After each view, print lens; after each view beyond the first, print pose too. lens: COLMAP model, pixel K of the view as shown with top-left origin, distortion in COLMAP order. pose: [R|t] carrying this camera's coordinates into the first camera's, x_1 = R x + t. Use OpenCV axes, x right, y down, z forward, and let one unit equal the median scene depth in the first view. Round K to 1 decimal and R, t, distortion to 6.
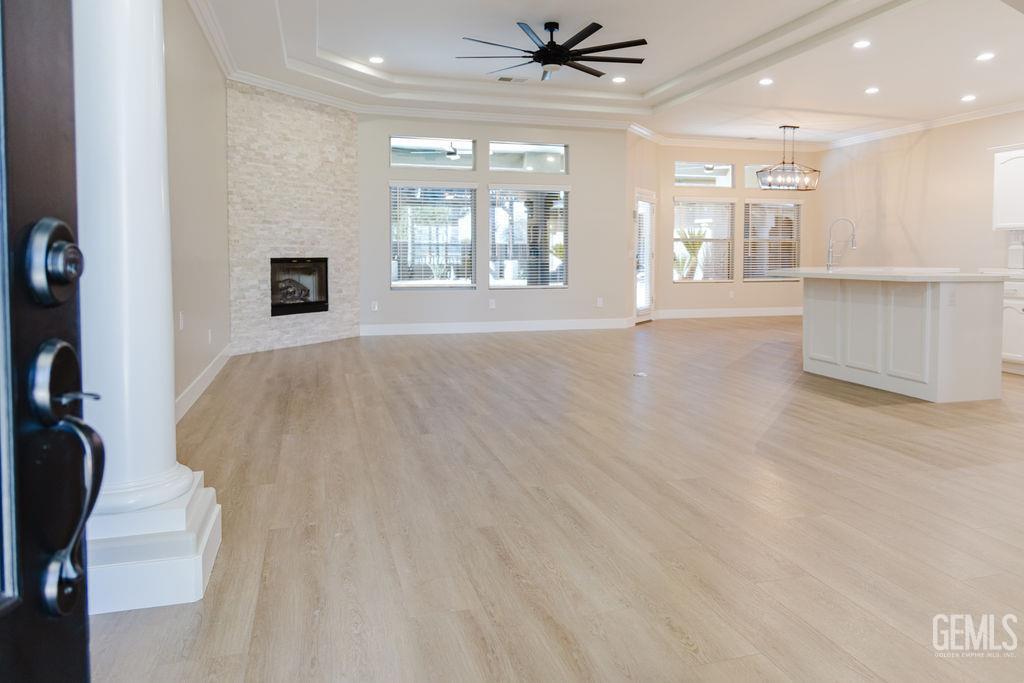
lens RADIAL K [[698.0, 0, 517.5], [0, 698.0, 291.1], [0, 0, 1]] dist [-0.006473, -0.000823]
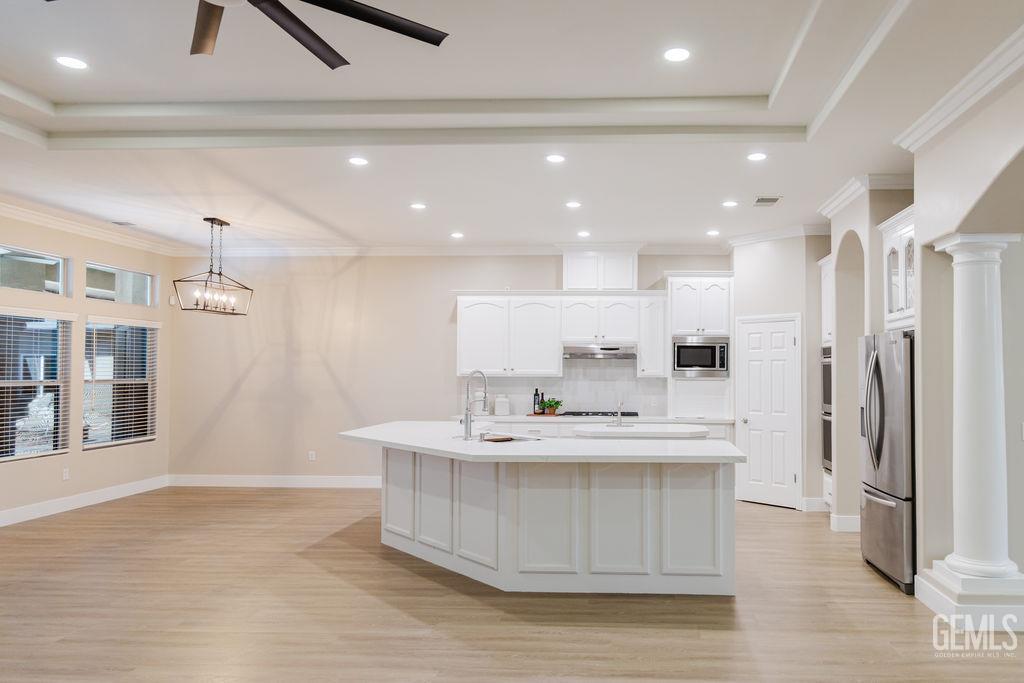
lens RADIAL K [[728.7, 0, 612.4], [0, 728.7, 367.1], [0, 0, 1]] dist [-0.001978, 0.000314]
pose [[0.331132, 0.008691, 0.943545, -0.184115], [0.048857, 0.998458, -0.026343, -0.063839], [-0.942319, 0.054822, 0.330197, 0.475111]]
